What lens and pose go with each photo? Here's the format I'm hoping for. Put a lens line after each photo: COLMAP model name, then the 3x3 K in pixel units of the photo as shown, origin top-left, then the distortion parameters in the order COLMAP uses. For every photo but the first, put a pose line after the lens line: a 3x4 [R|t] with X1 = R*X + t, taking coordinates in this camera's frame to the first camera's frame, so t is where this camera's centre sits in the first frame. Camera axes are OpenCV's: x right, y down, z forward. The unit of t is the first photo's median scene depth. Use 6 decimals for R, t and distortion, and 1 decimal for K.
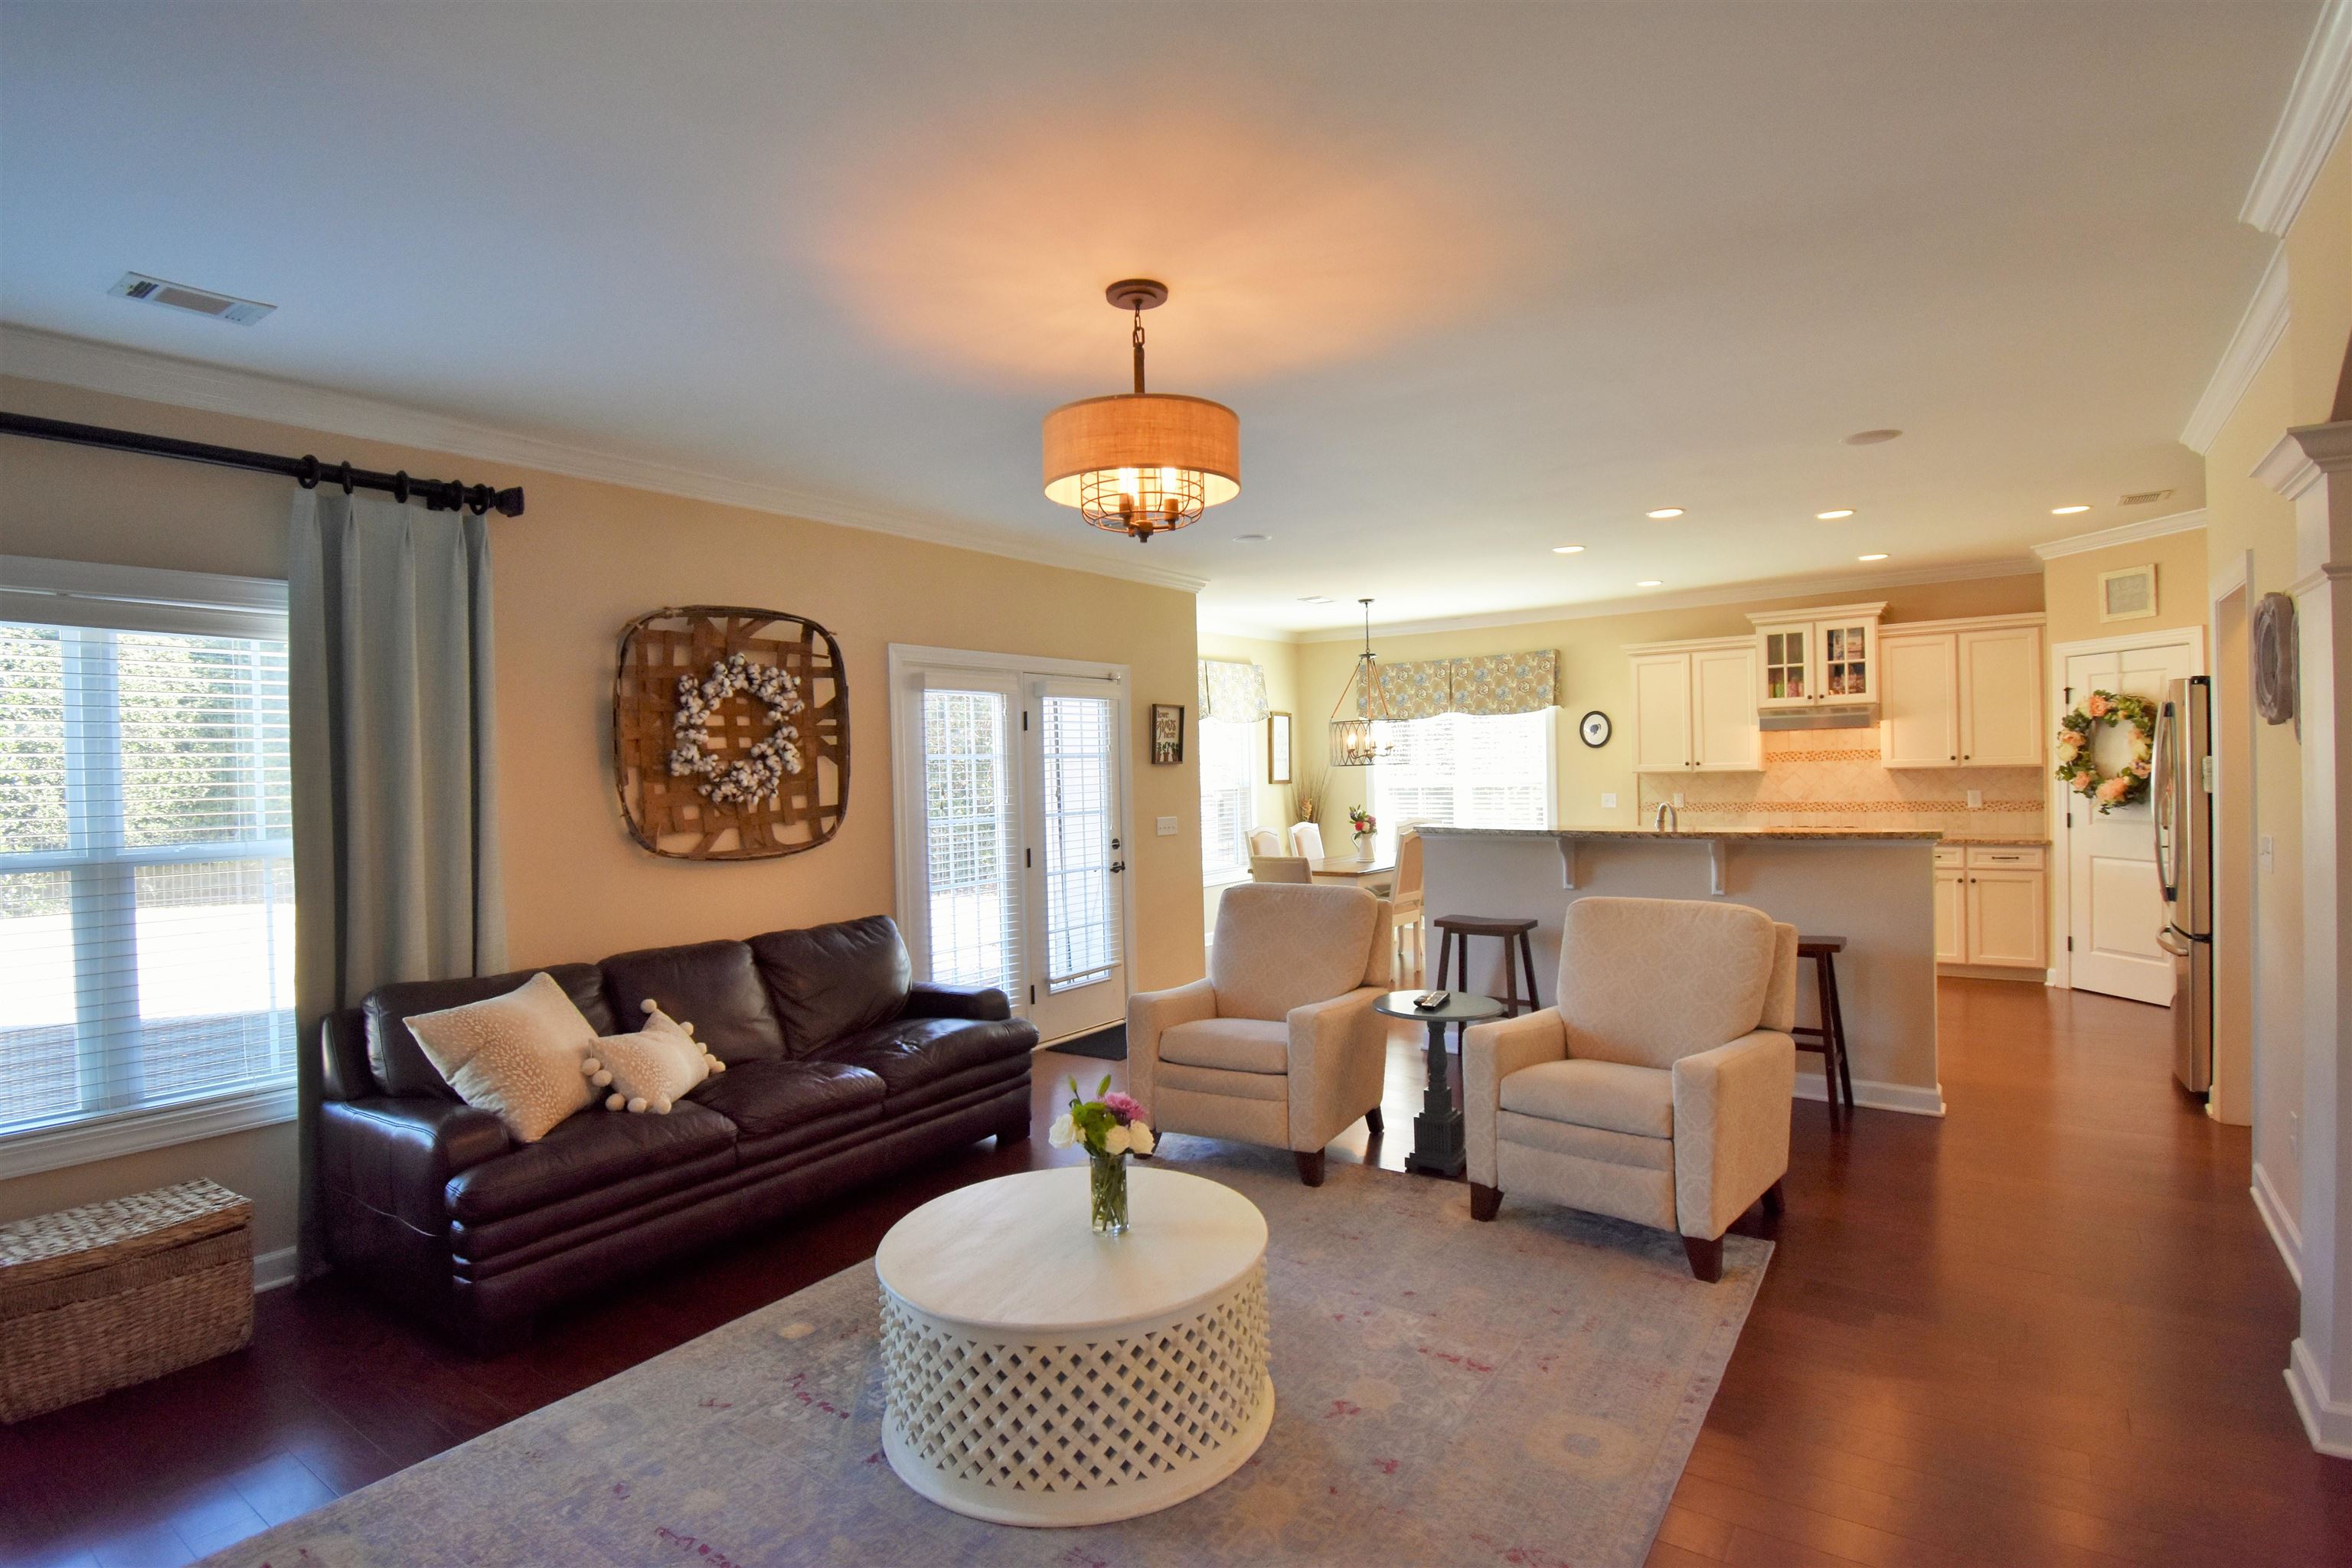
lens RADIAL K [[1209.0, 0, 1185.5], [0, 1209.0, 786.9], [0, 0, 1]] dist [0.036635, -0.039903]
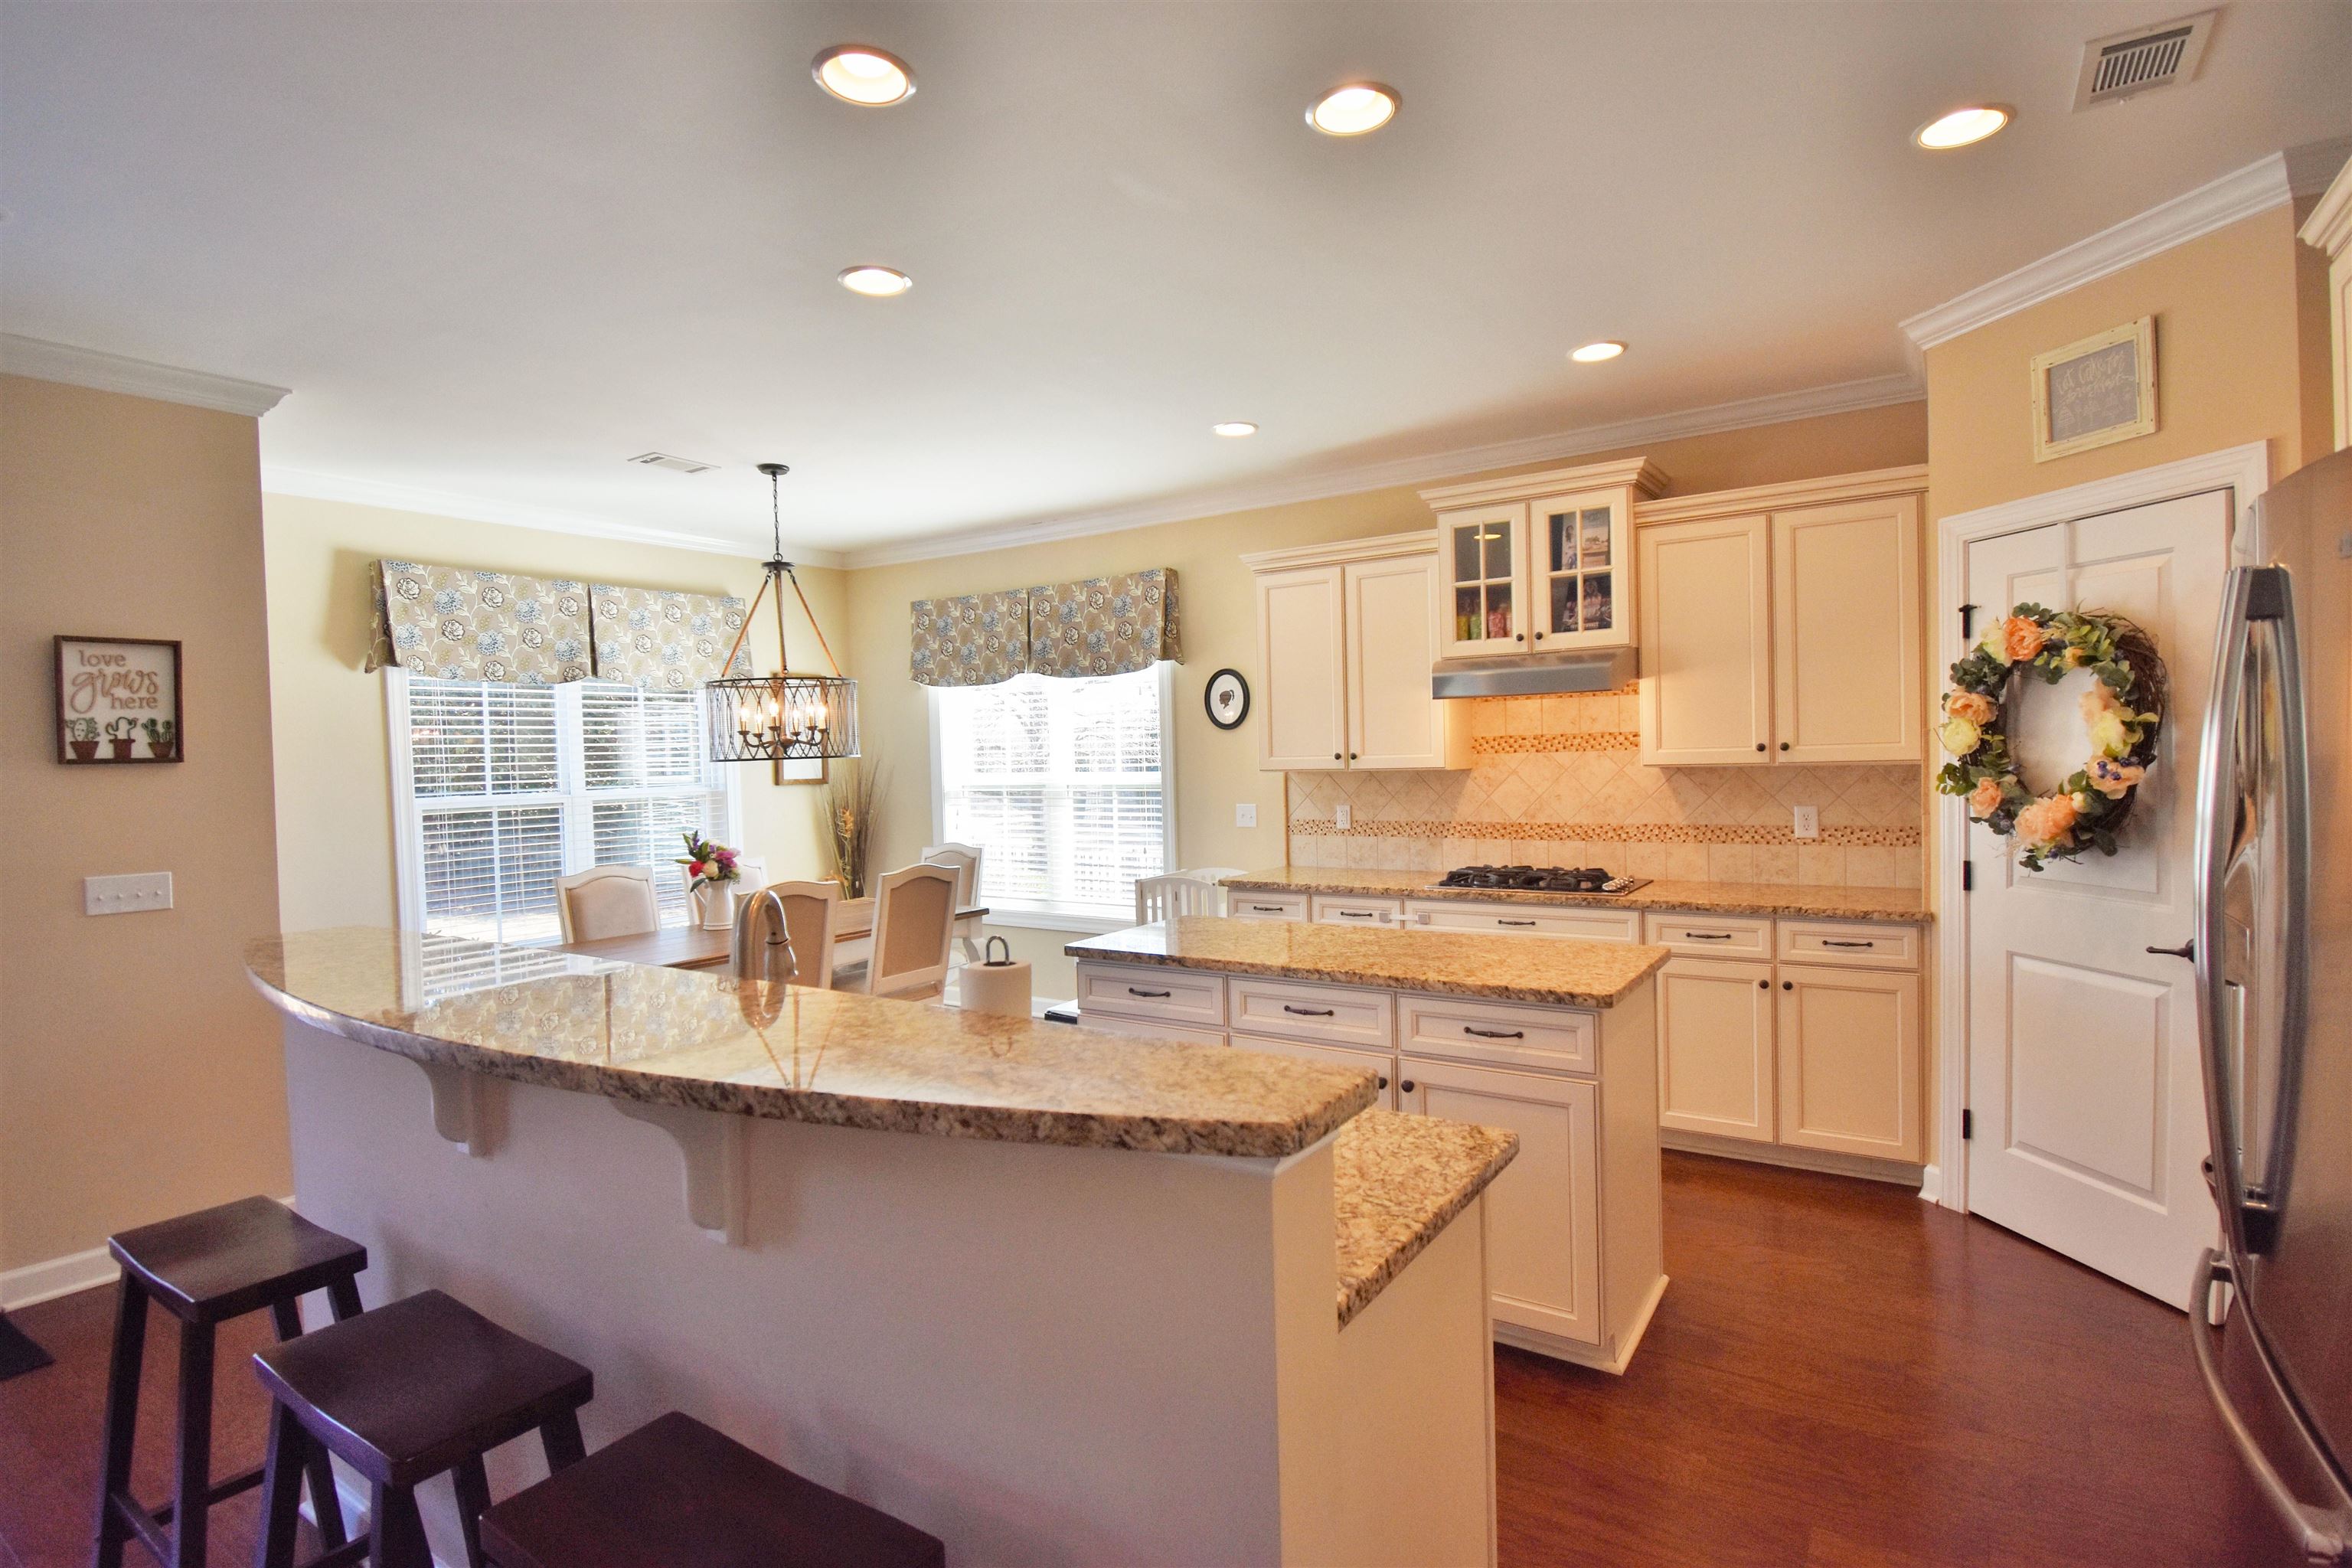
lens RADIAL K [[1209.0, 0, 1185.5], [0, 1209.0, 786.9], [0, 0, 1]] dist [0.036635, -0.039903]
pose [[0.999733, -0.002227, 0.023009, 0.352250], [0.001907, 0.999901, 0.013919, -0.013750], [-0.023037, -0.013872, 0.999638, 0.455482]]
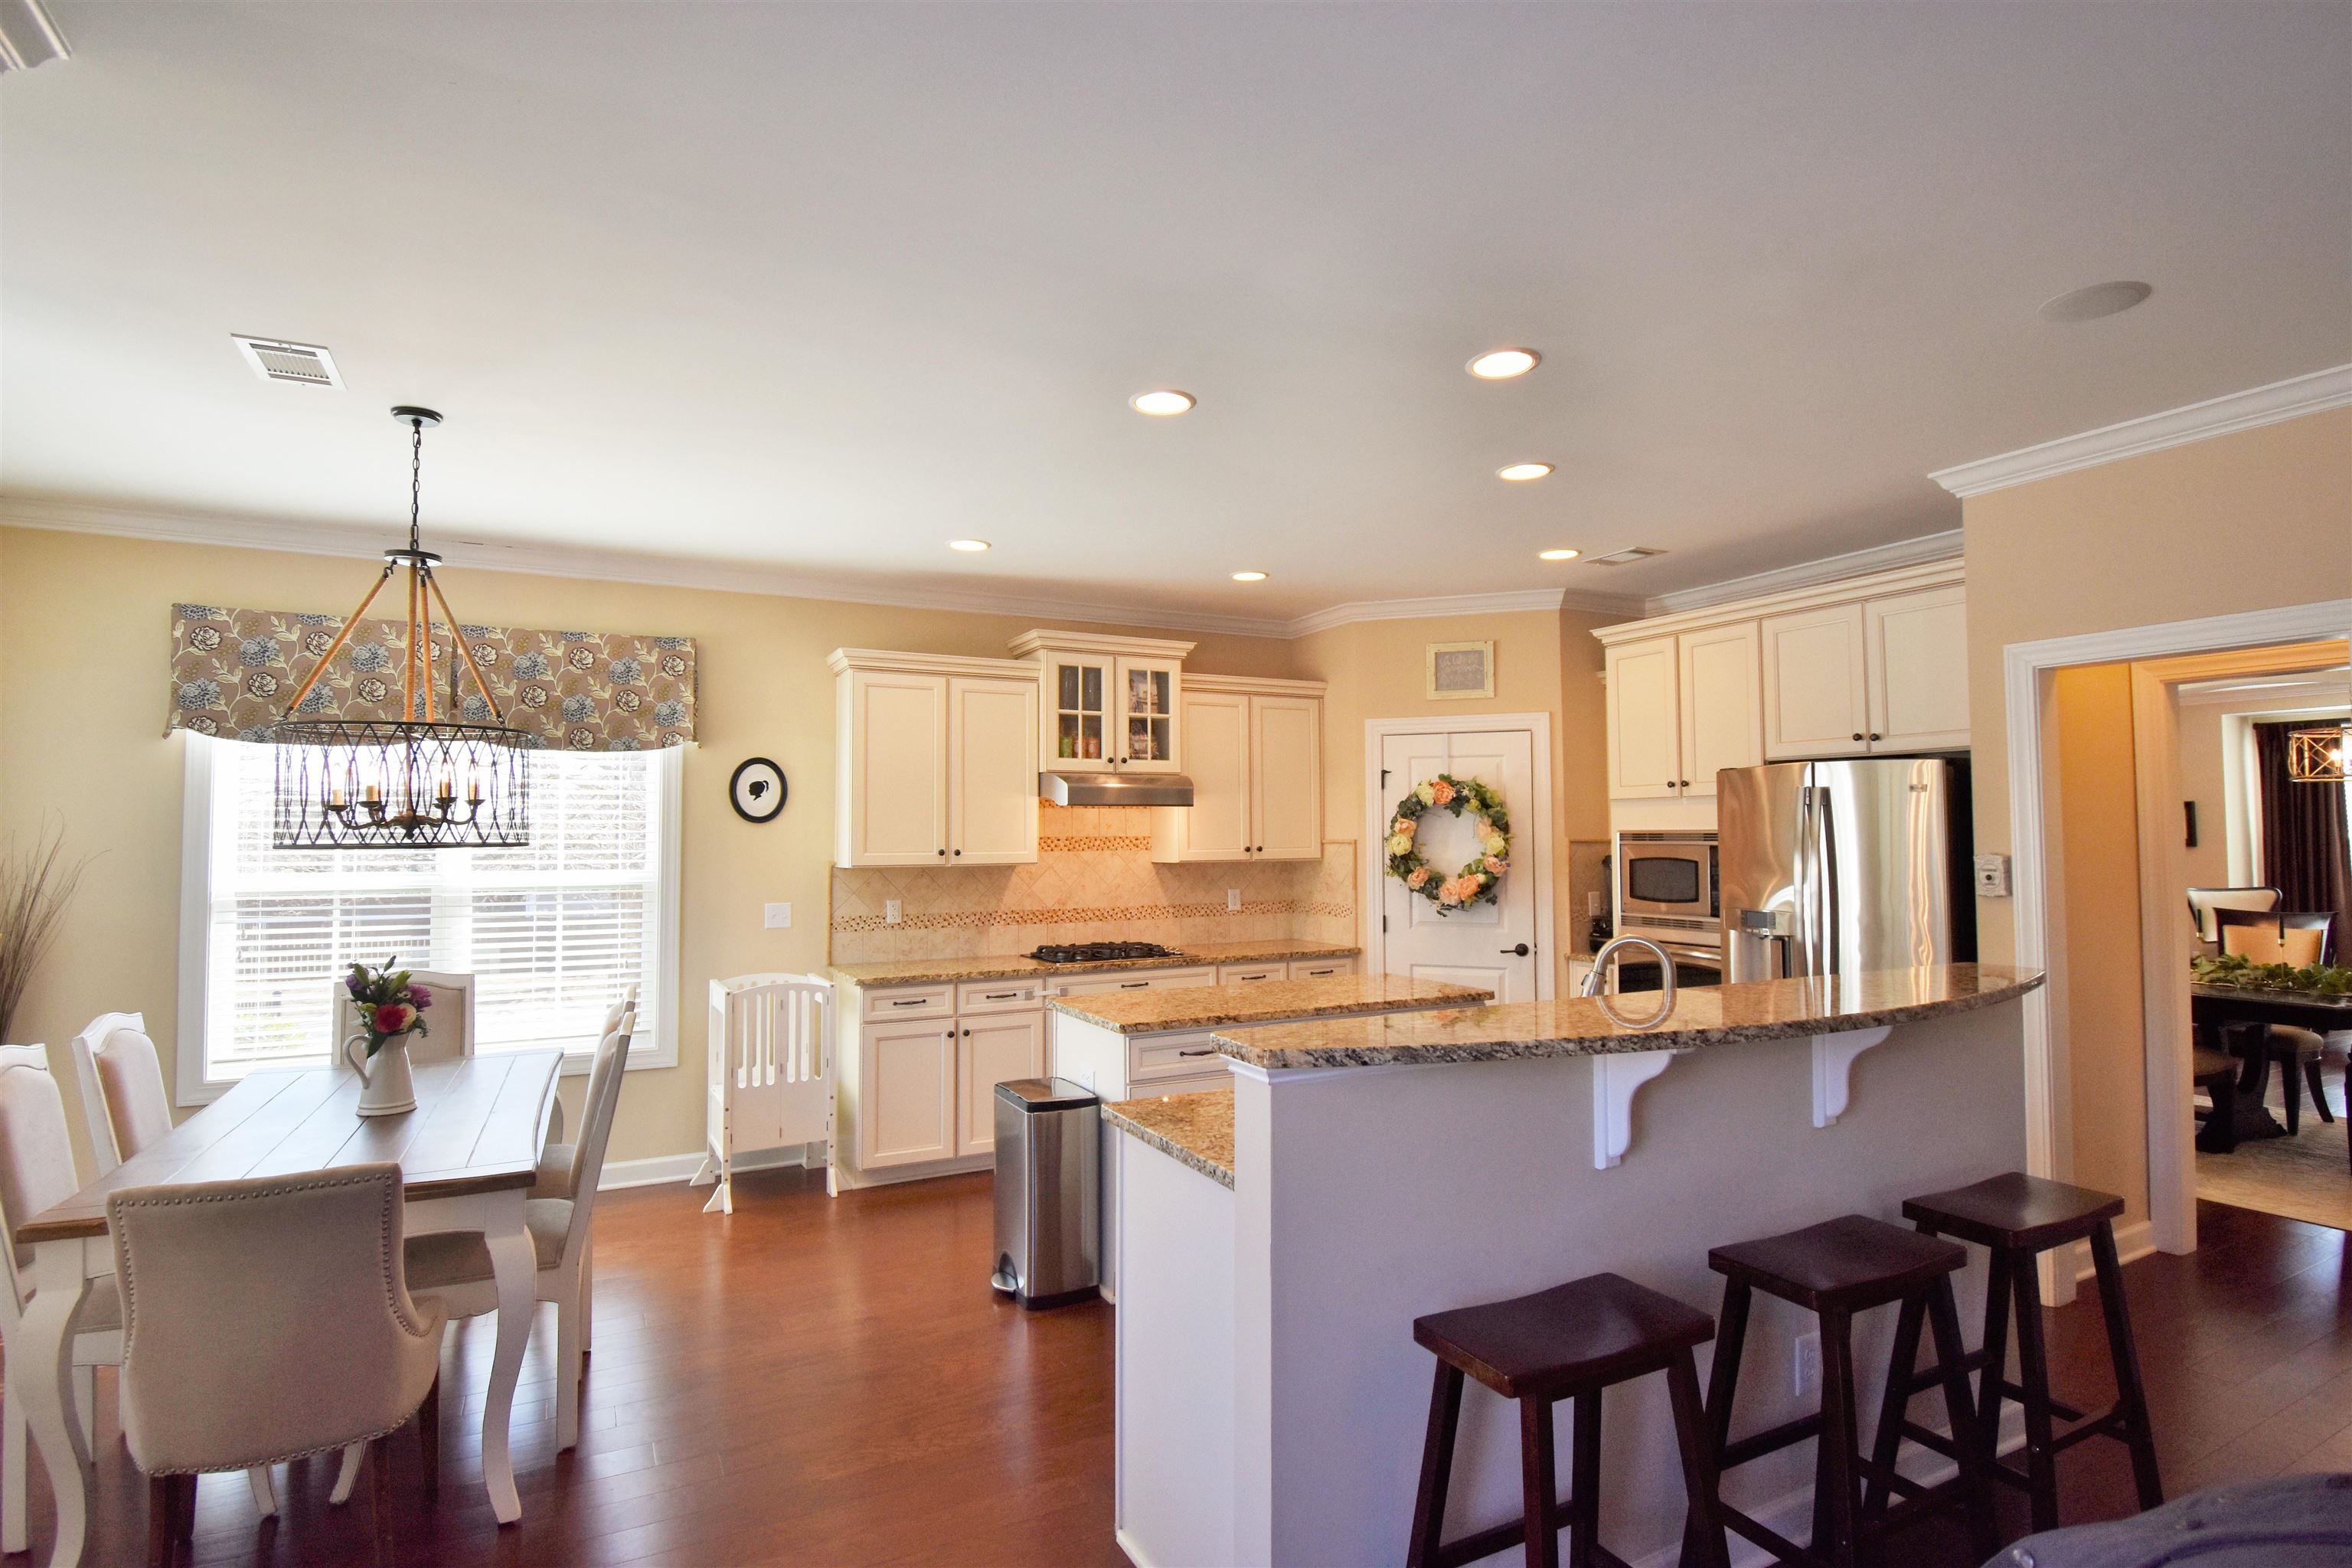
lens RADIAL K [[1209.0, 0, 1185.5], [0, 1209.0, 786.9], [0, 0, 1]] dist [0.036635, -0.039903]
pose [[0.429712, 0.060726, 0.900922, -0.101407], [0.008470, 0.997421, -0.071270, -0.008031], [-0.902926, 0.038257, 0.428089, 0.670732]]
